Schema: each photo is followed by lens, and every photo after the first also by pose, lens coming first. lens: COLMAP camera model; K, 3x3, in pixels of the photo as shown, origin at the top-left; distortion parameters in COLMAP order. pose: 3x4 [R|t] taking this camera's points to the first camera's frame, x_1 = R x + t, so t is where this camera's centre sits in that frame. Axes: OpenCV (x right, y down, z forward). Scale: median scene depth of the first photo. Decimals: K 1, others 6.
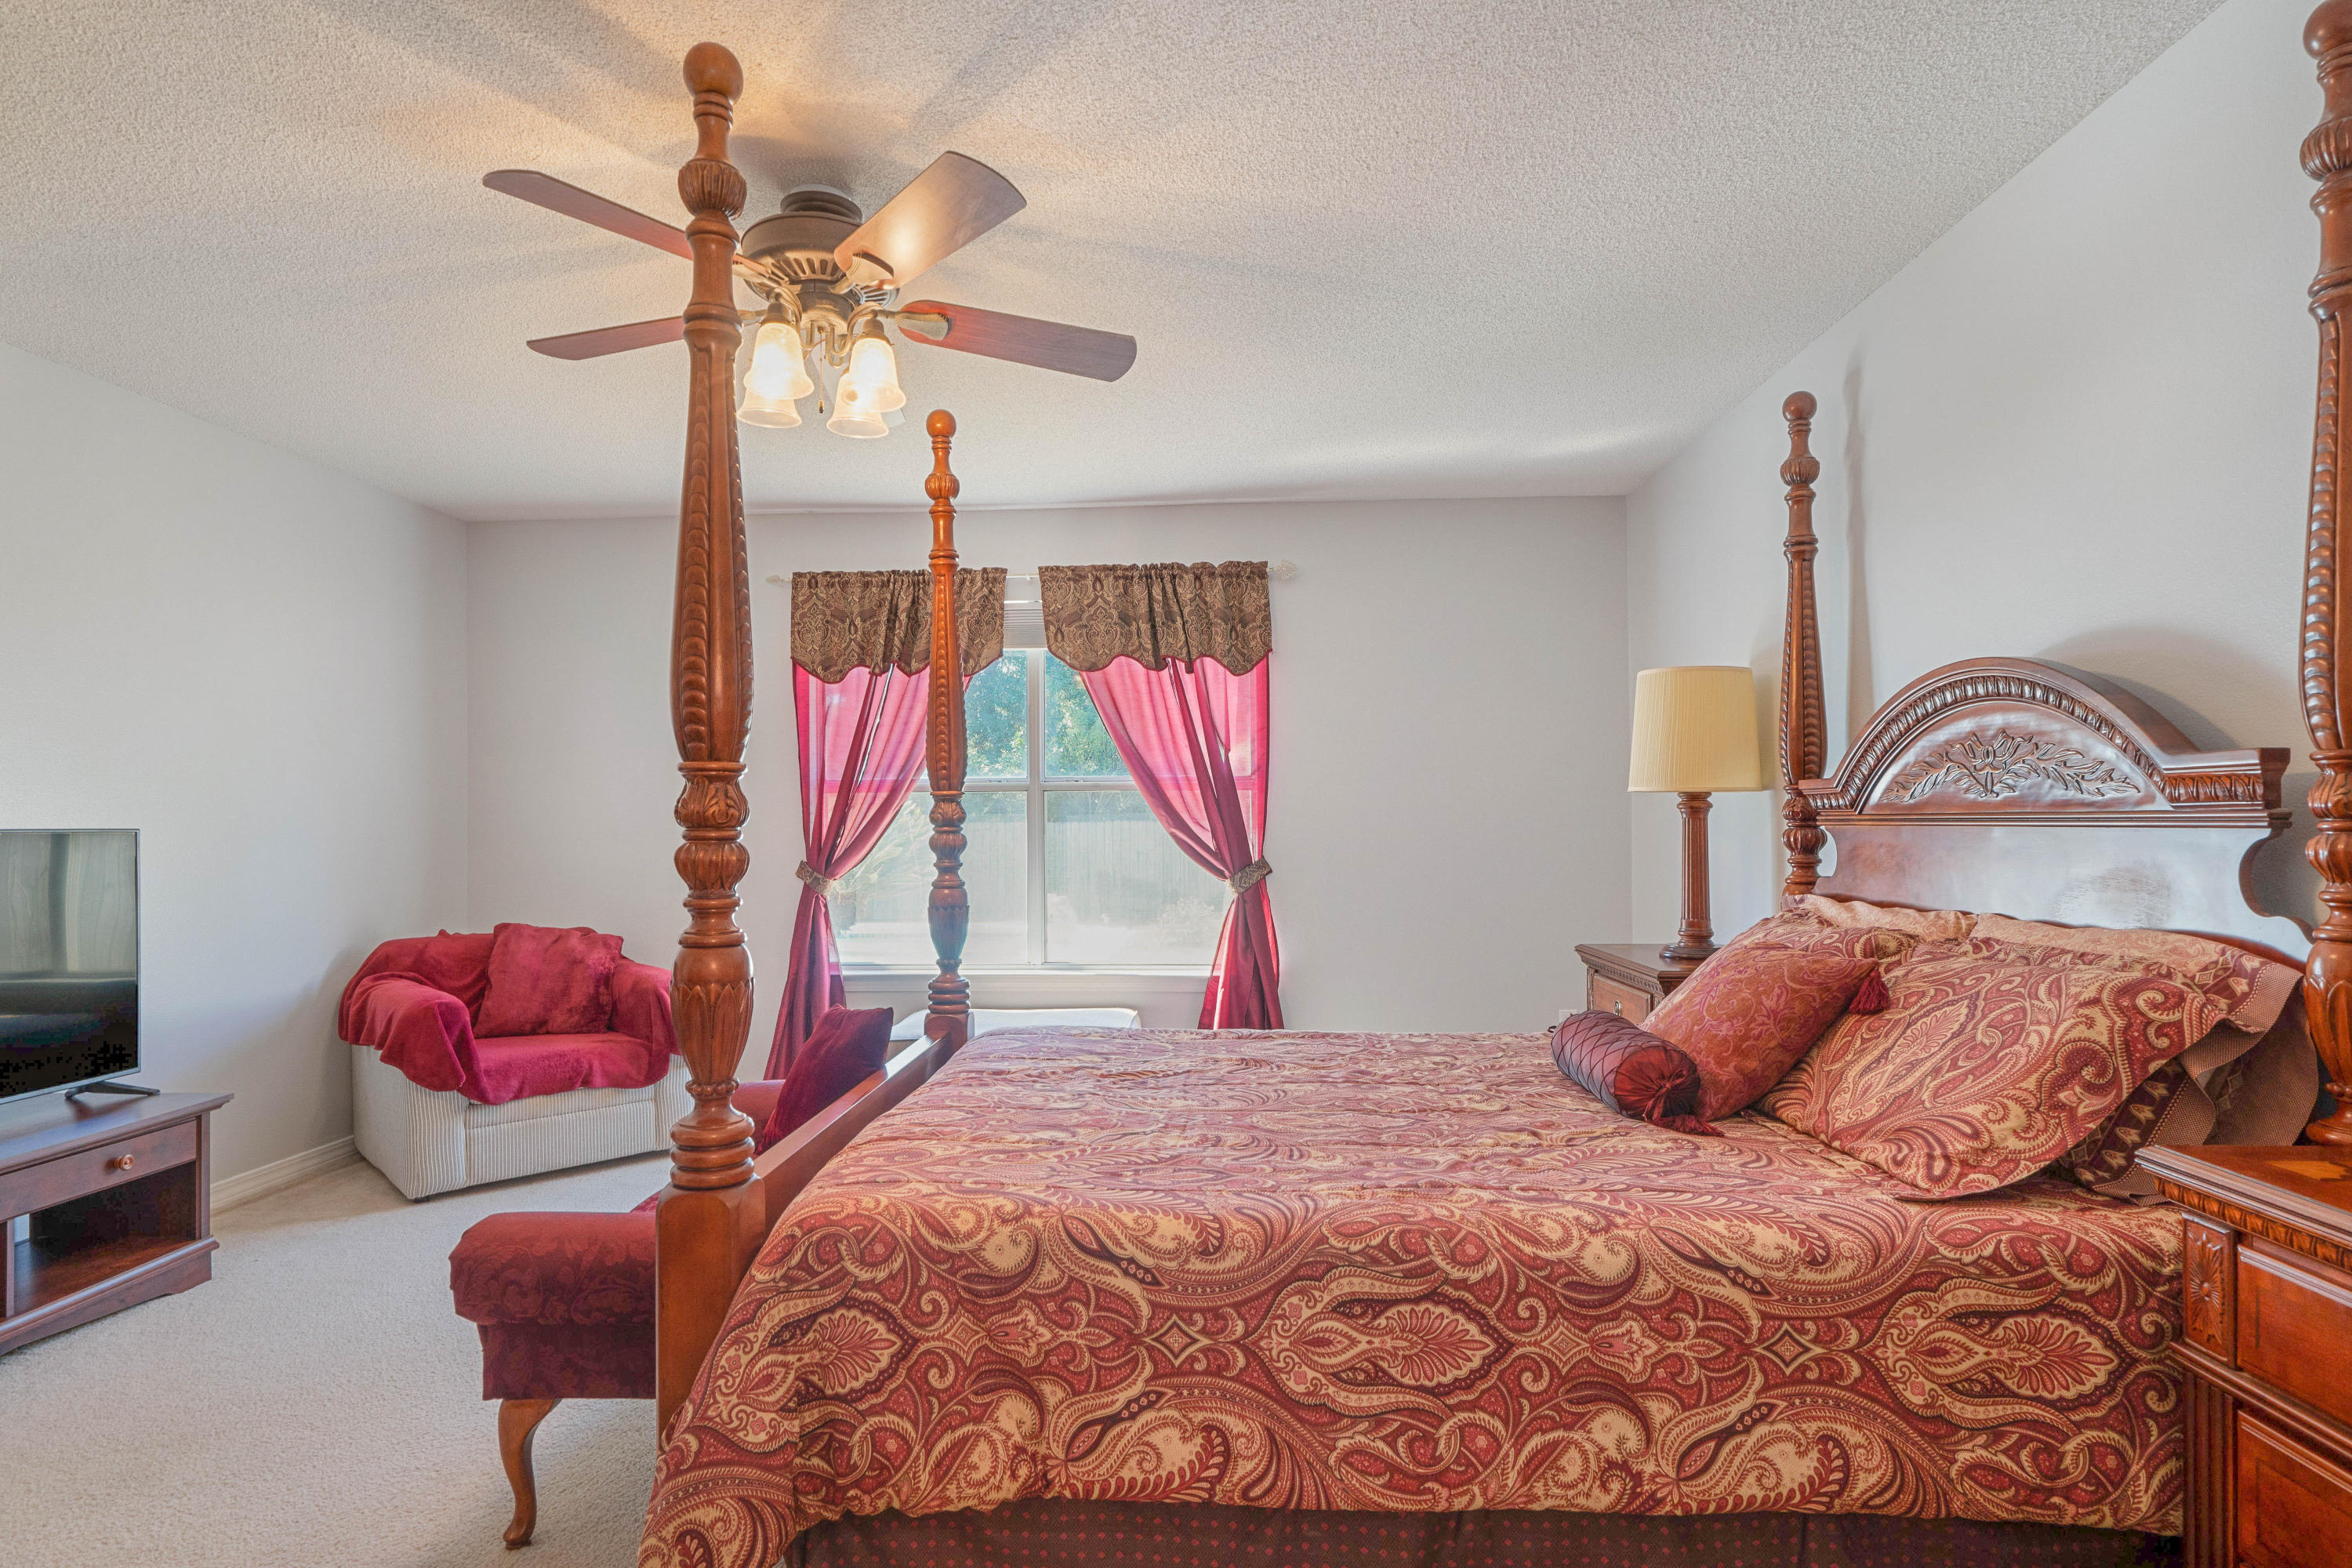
lens RADIAL K [[1246.5, 0, 1176.0], [0, 1246.5, 784.0], [0, 0, 1]] dist [0.002265, -0.011348]
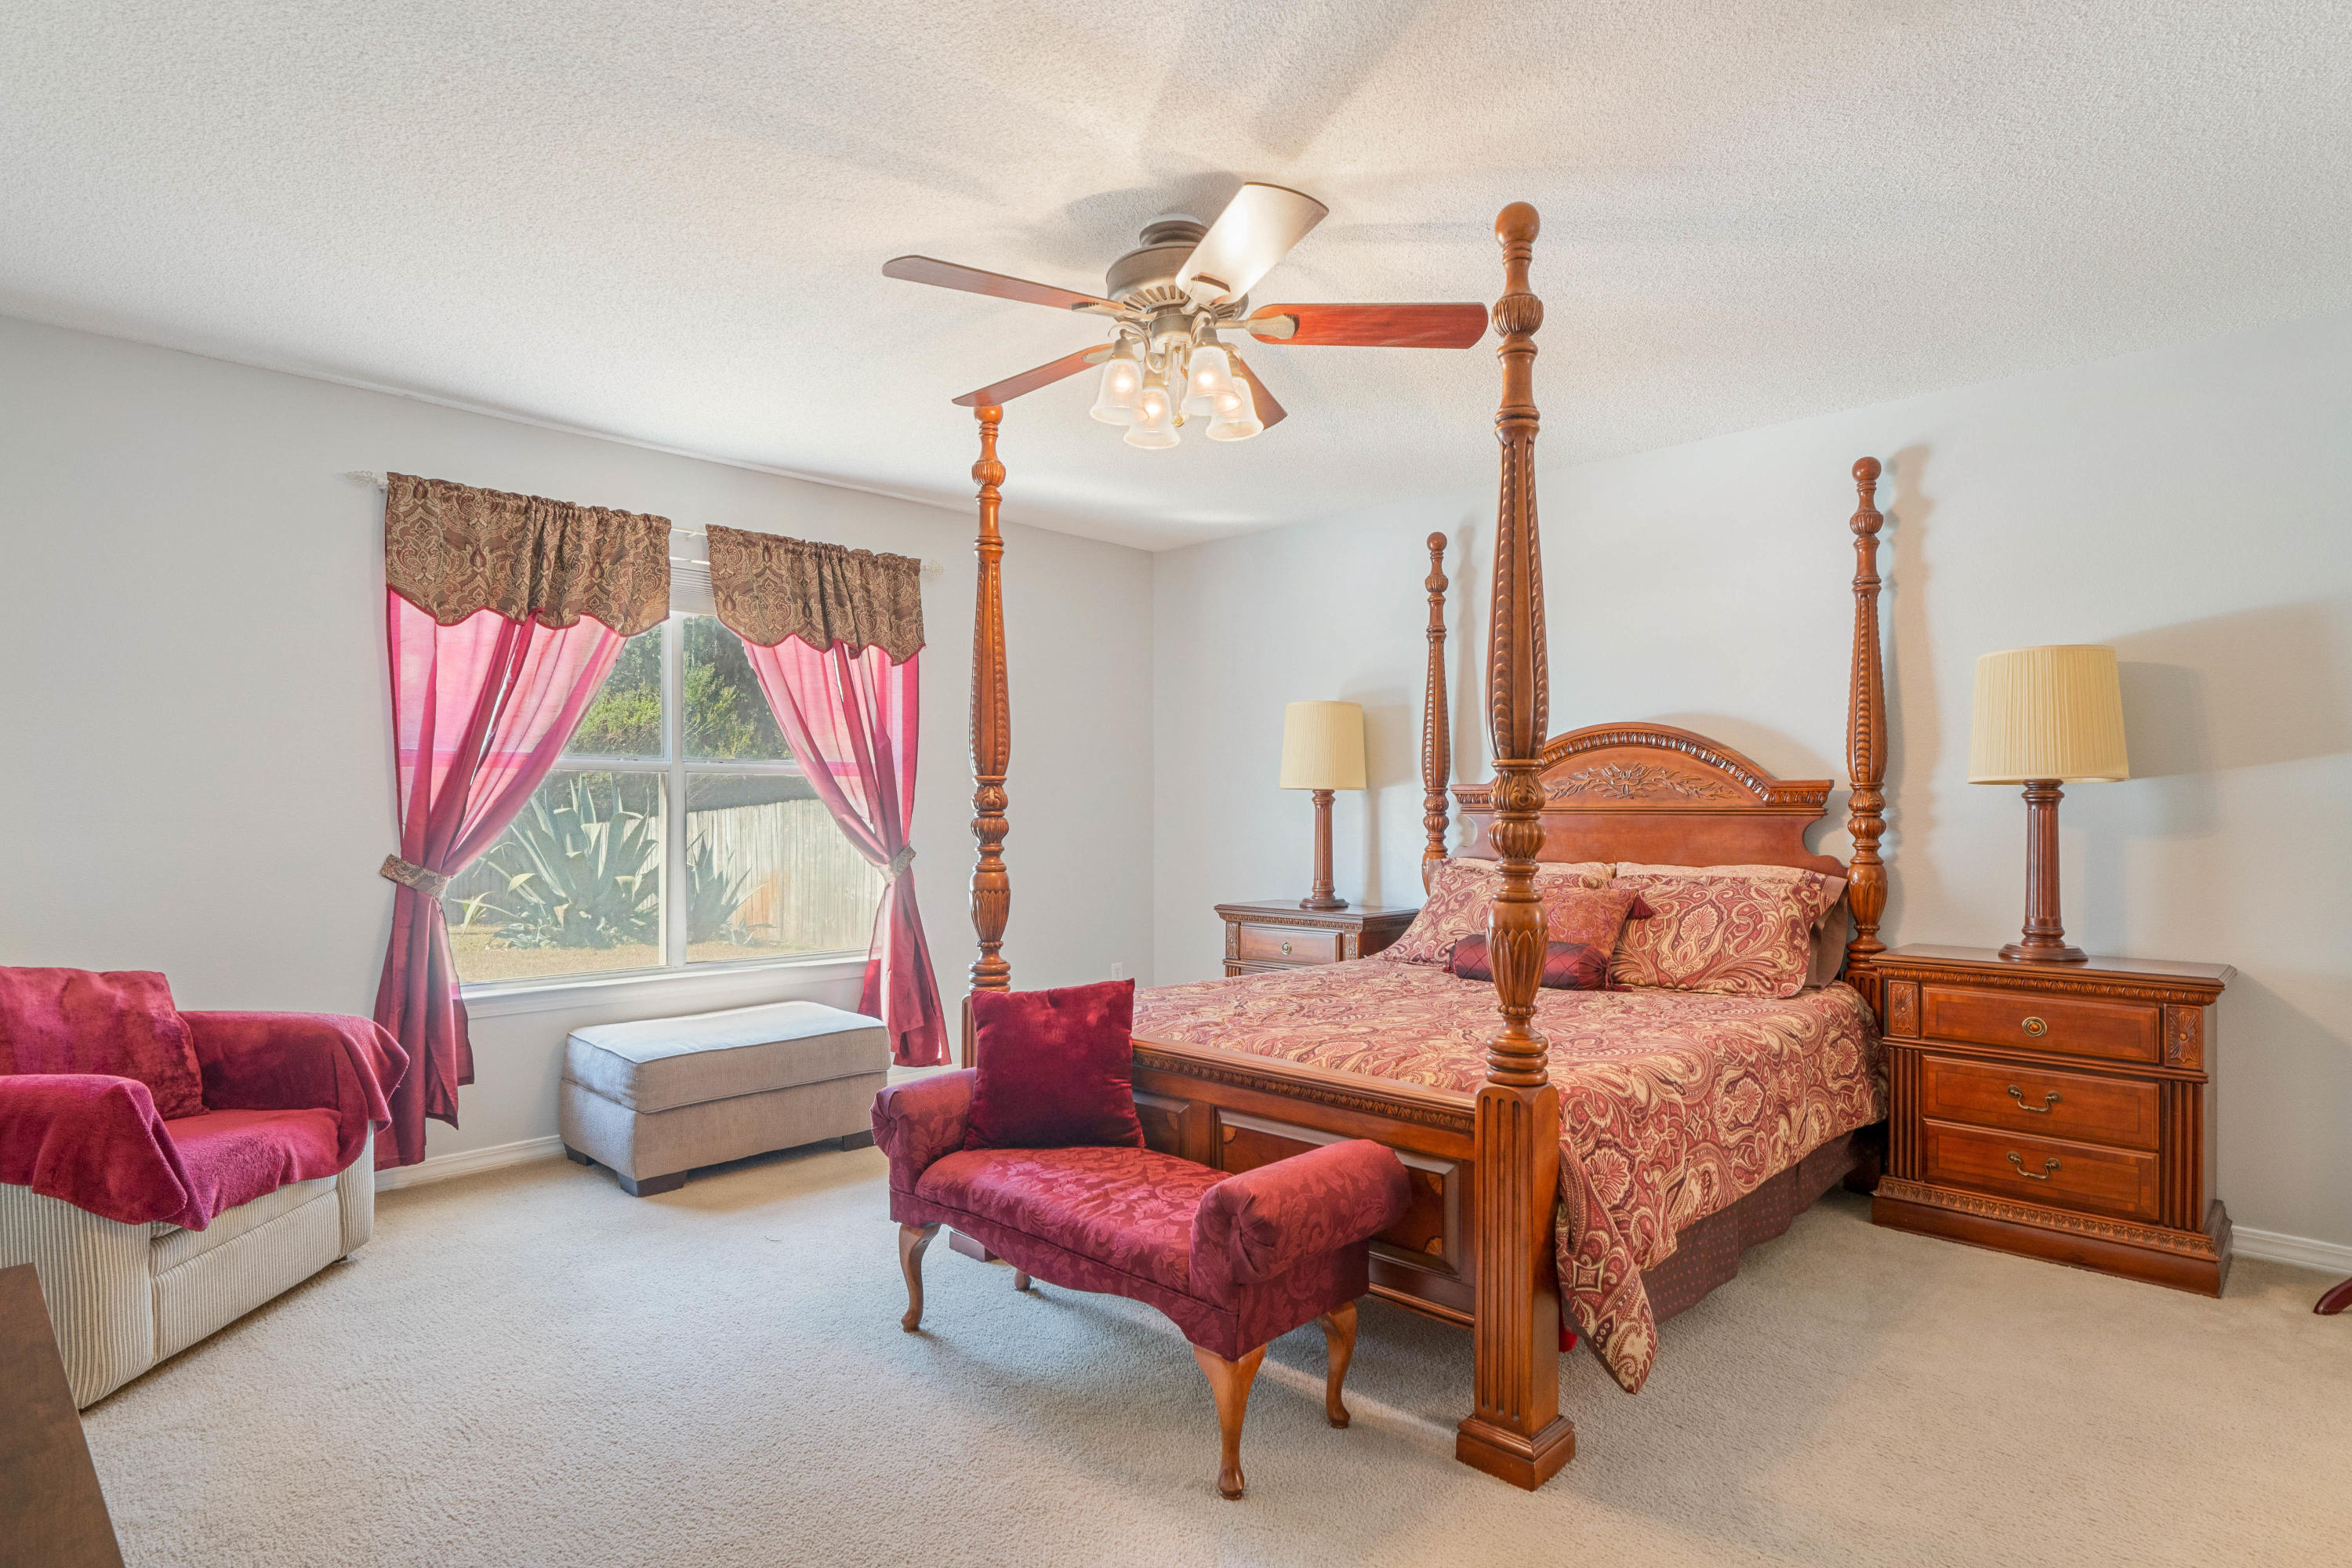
lens RADIAL K [[1246.5, 0, 1176.0], [0, 1246.5, 784.0], [0, 0, 1]] dist [0.002265, -0.011348]
pose [[0.657182, 0.022255, 0.753403, -1.269200], [-0.028783, 0.999576, -0.004420, 0.018445], [-0.753182, -0.018780, 0.657544, 0.331884]]
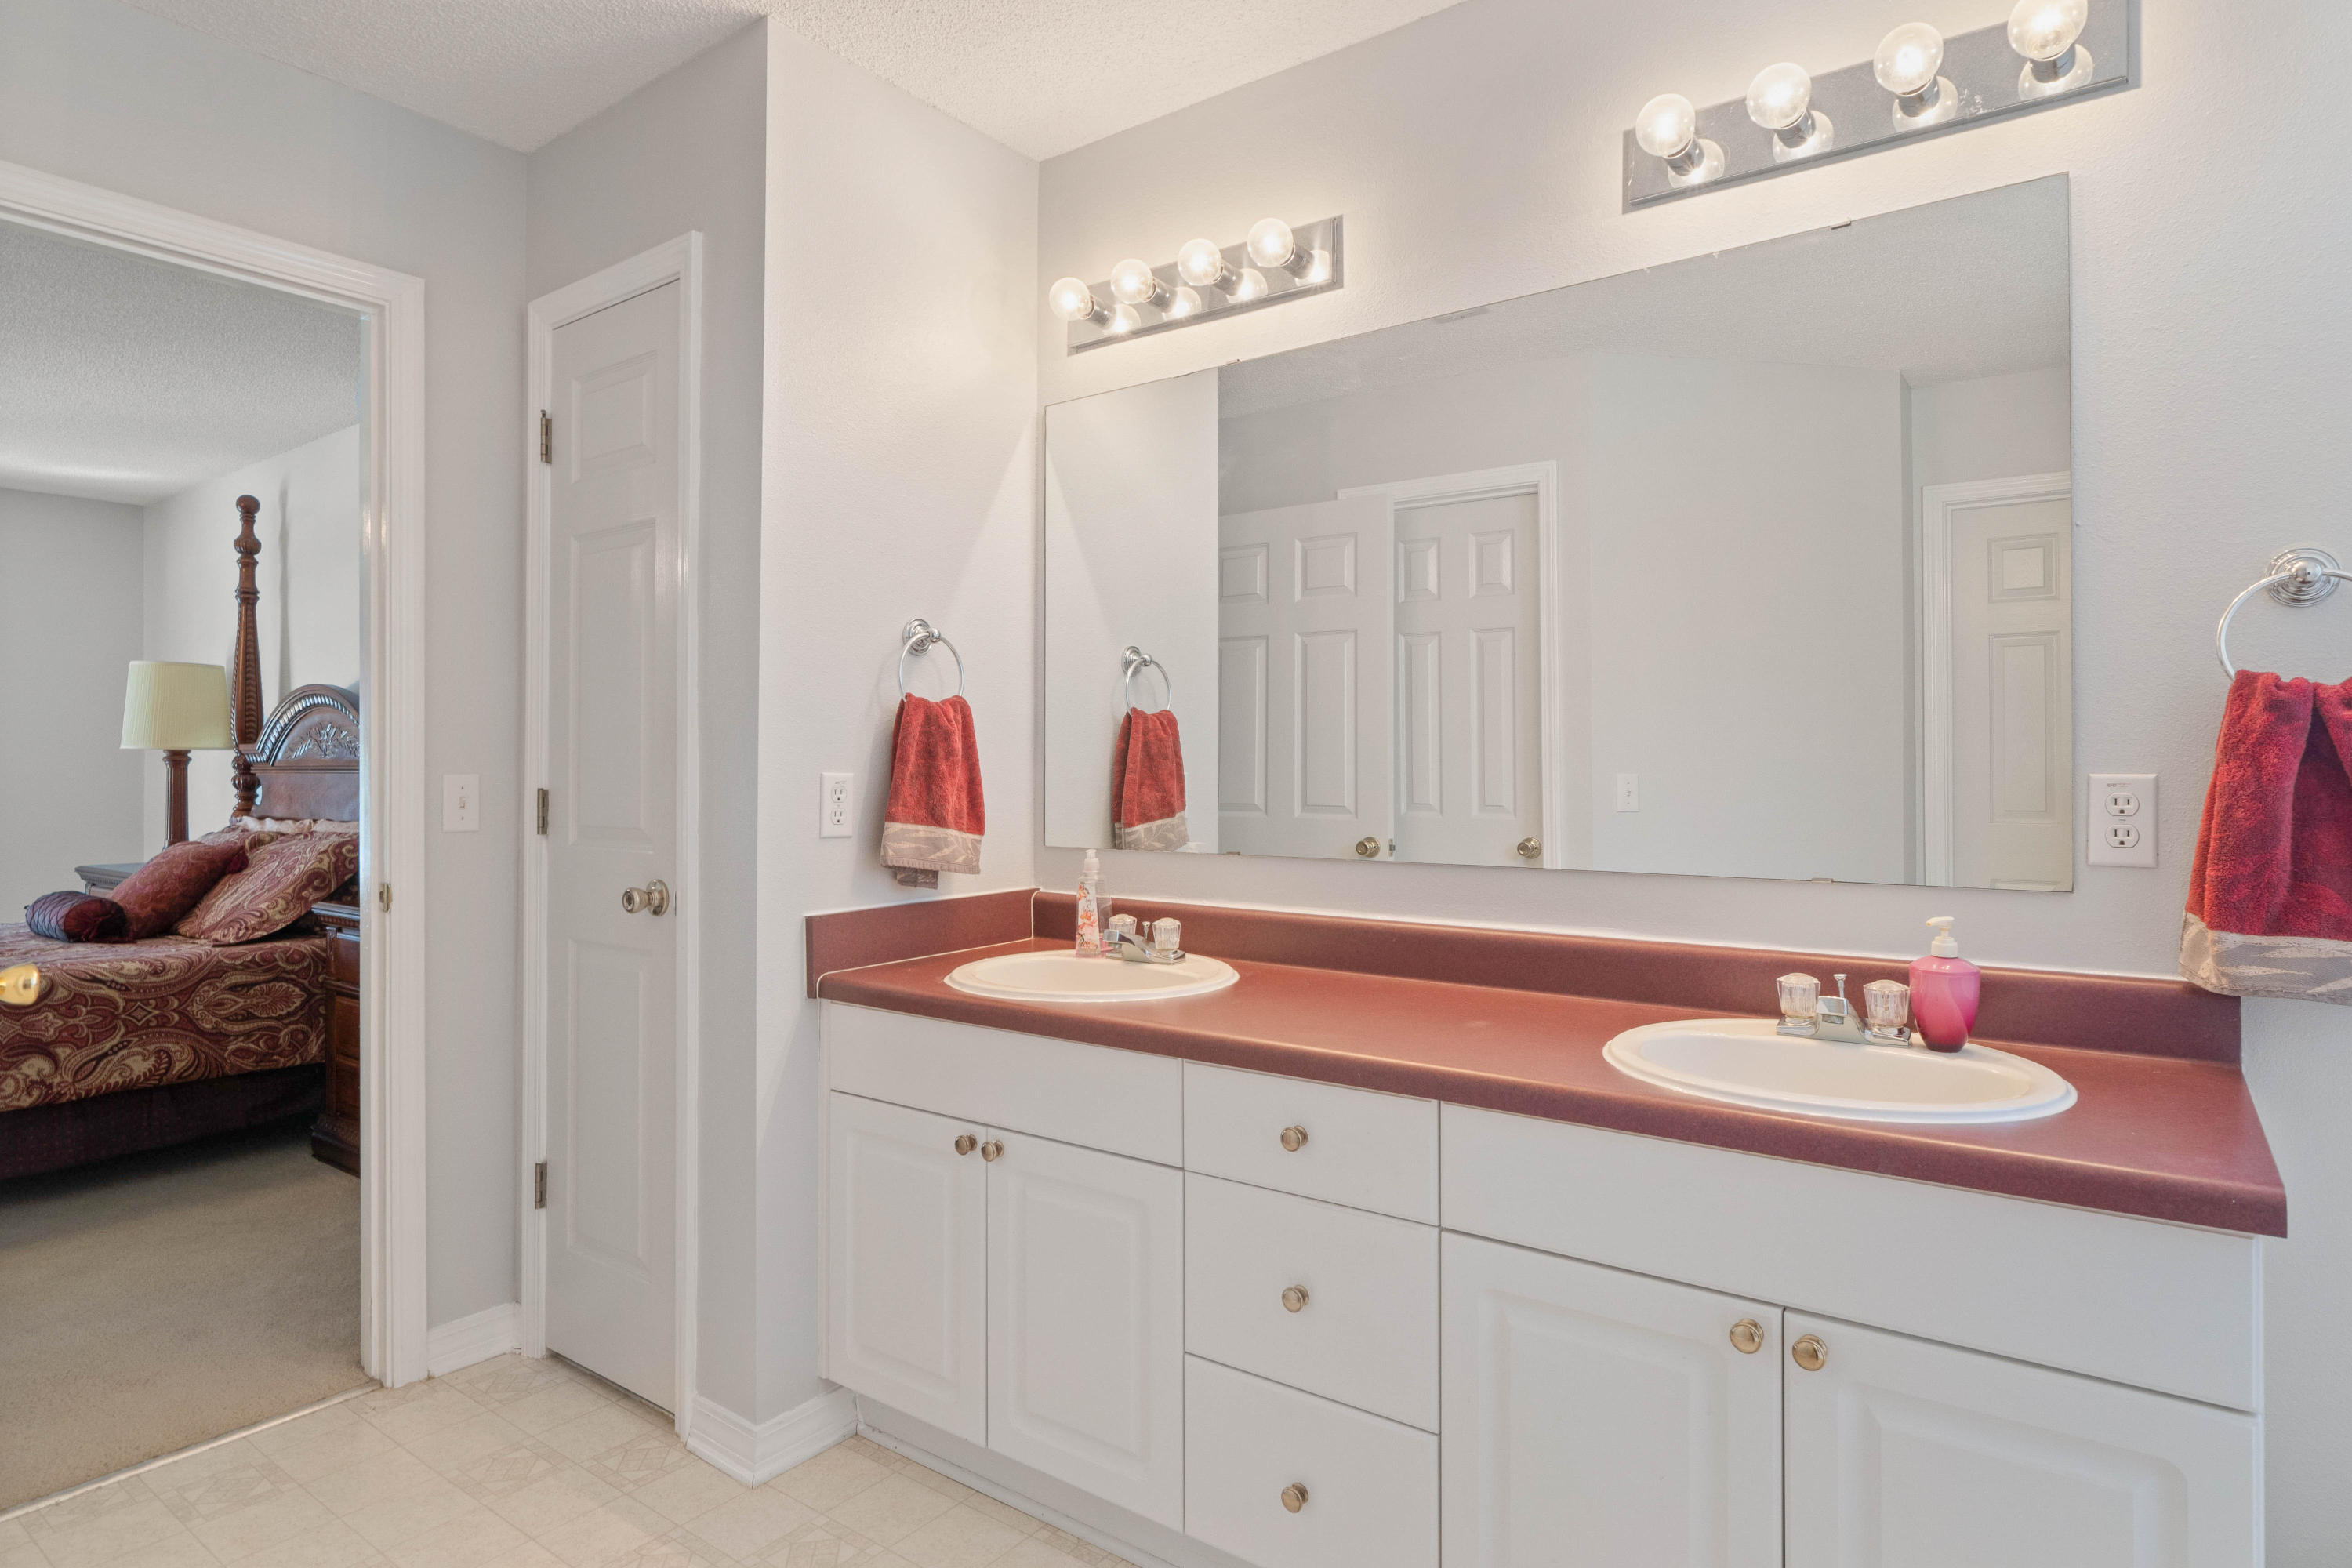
lens RADIAL K [[1246.5, 0, 1176.0], [0, 1246.5, 784.0], [0, 0, 1]] dist [0.002265, -0.011348]
pose [[0.547621, 0.003799, 0.836718, -0.236108], [-0.034615, 0.999236, 0.018118, -0.031754], [-0.836010, -0.038884, 0.547334, -1.209196]]
